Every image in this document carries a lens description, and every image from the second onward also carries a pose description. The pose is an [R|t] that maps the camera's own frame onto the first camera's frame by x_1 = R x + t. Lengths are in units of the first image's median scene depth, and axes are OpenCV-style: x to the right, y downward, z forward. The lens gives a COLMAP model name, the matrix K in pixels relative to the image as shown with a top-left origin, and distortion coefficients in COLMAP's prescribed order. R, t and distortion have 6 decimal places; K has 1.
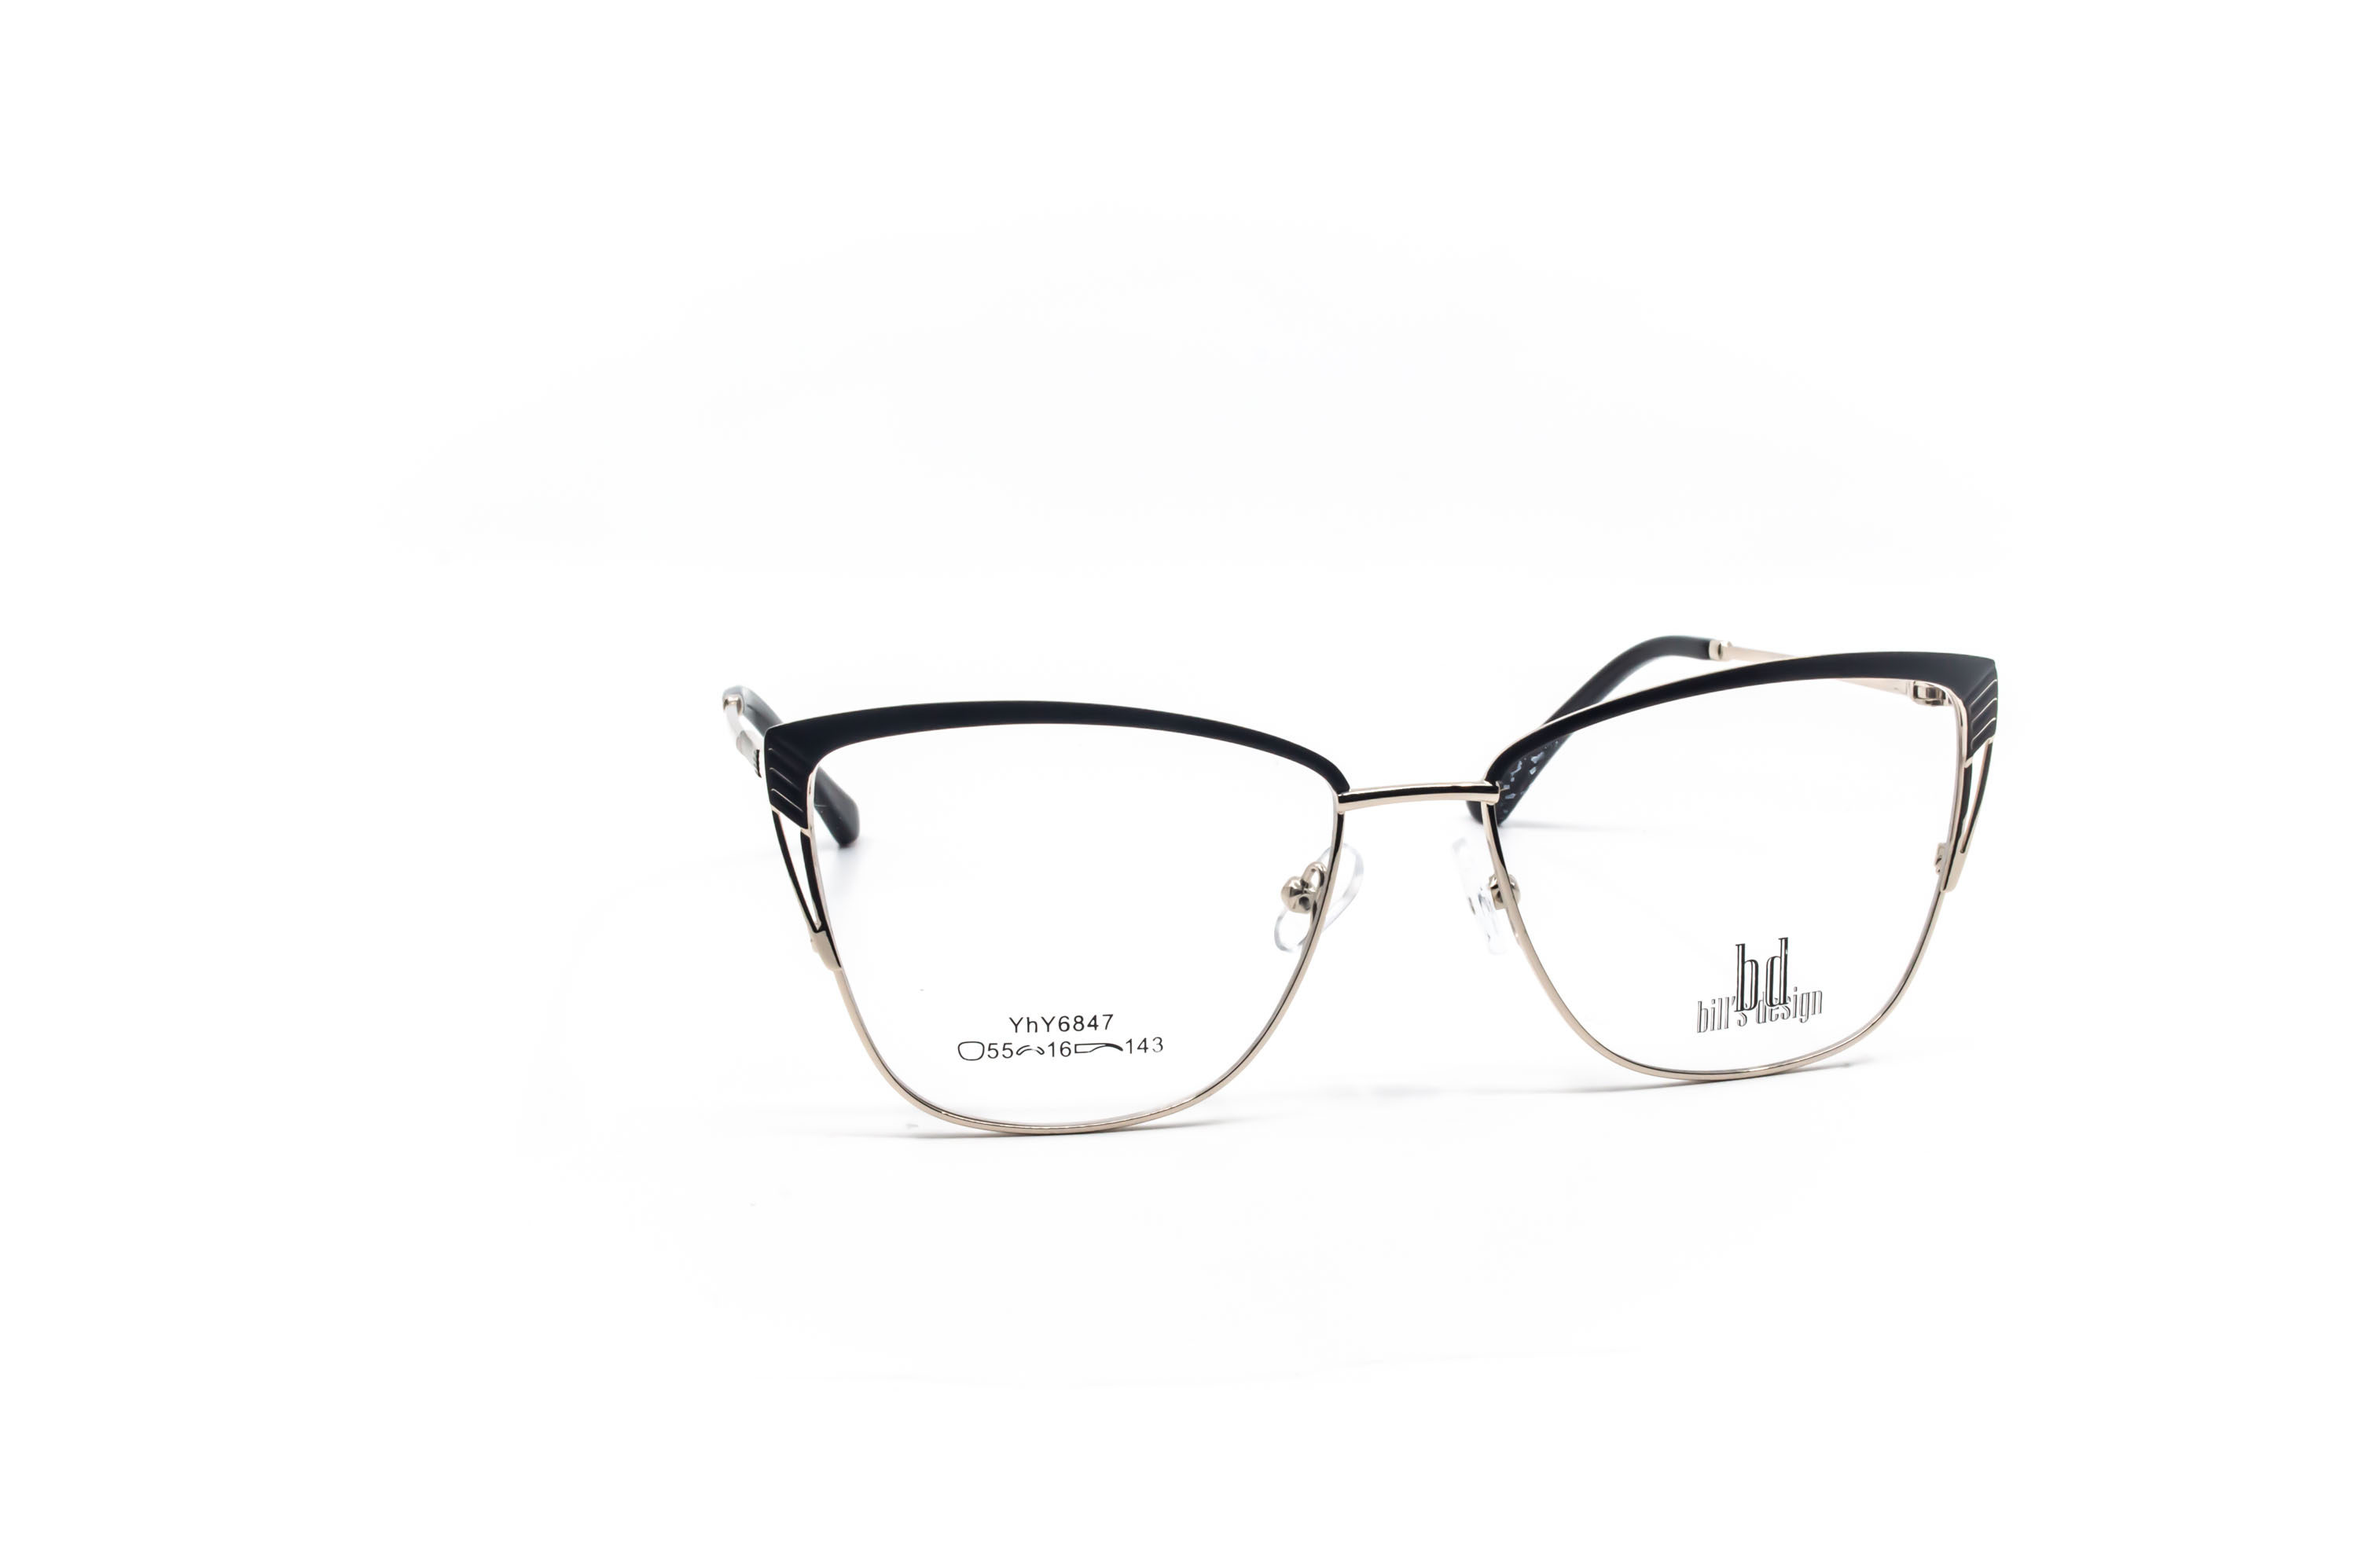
lens RADIAL K [[3134.7, 0, 1187.6], [0, 3134.7, 789.4], [0, 0, 1]] dist [-0.037640, 0.000000]
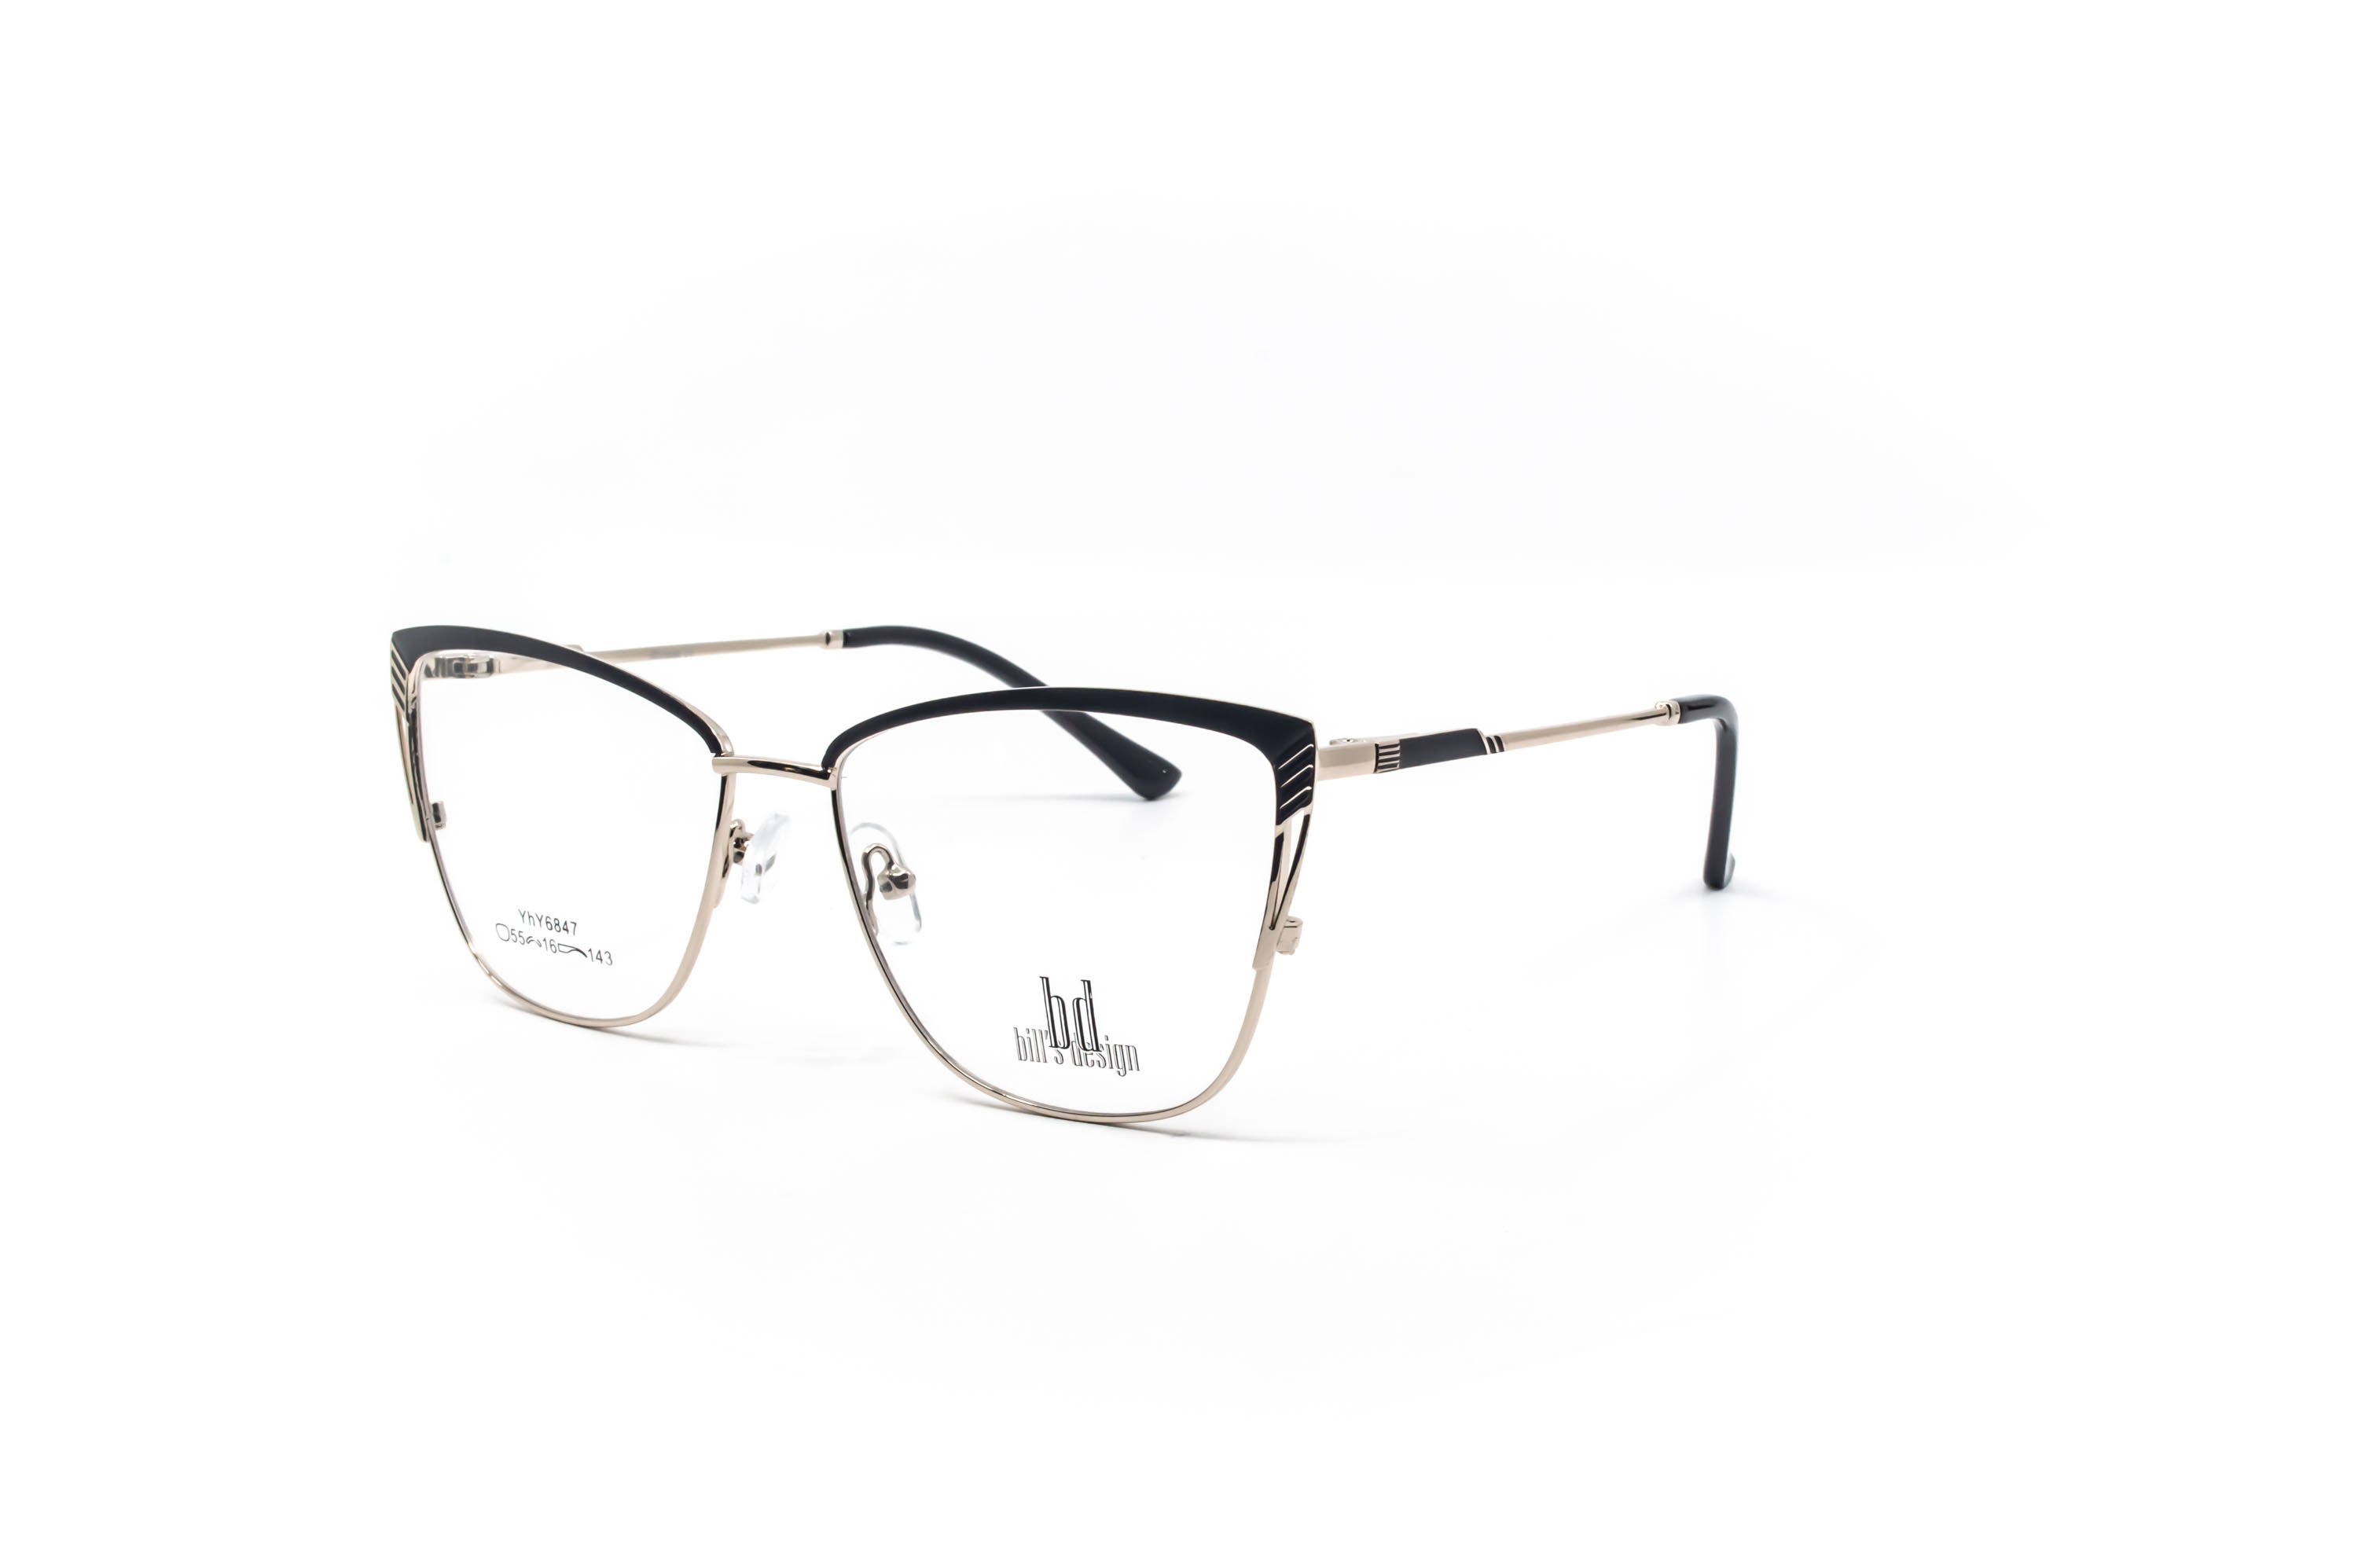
lens RADIAL K [[3134.7, 0, 1176.0], [0, 3134.7, 784.6], [0, 0, 1]] dist [-0.037640, 0.000000]
pose [[0.703192, 0.148898, -0.695235, 0.876744], [-0.135916, 0.987944, 0.074116, -0.086801], [0.697889, 0.042375, 0.714952, 0.343589]]
